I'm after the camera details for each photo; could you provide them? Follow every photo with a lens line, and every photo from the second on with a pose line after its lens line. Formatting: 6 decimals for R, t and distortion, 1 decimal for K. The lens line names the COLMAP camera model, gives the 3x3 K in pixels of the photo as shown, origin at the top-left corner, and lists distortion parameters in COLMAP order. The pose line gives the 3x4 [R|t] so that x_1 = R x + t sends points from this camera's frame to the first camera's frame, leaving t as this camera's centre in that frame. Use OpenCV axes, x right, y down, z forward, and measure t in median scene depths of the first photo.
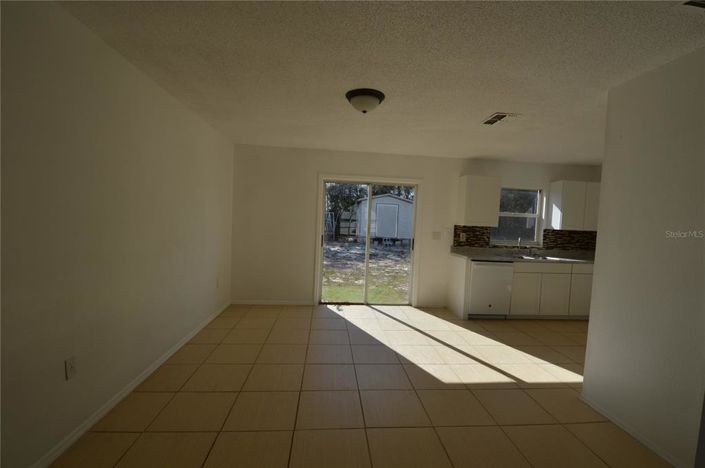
lens RADIAL K [[314.4, 0, 355.2], [0, 314.4, 235.0], [0, 0, 1]] dist [0.005051, -0.002469]
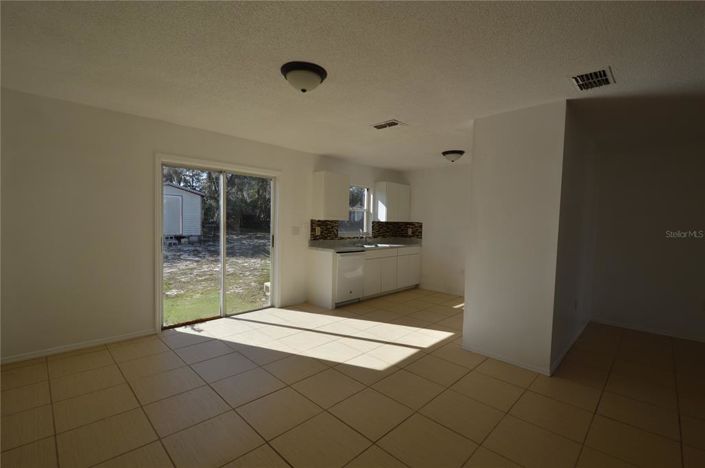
lens RADIAL K [[314.4, 0, 353.8], [0, 314.4, 234.2], [0, 0, 1]] dist [0.005051, -0.002469]
pose [[0.758890, -0.051815, 0.649155, -0.242677], [0.038669, 0.998656, 0.034507, -0.014153], [-0.650070, -0.001085, 0.759873, 0.141105]]
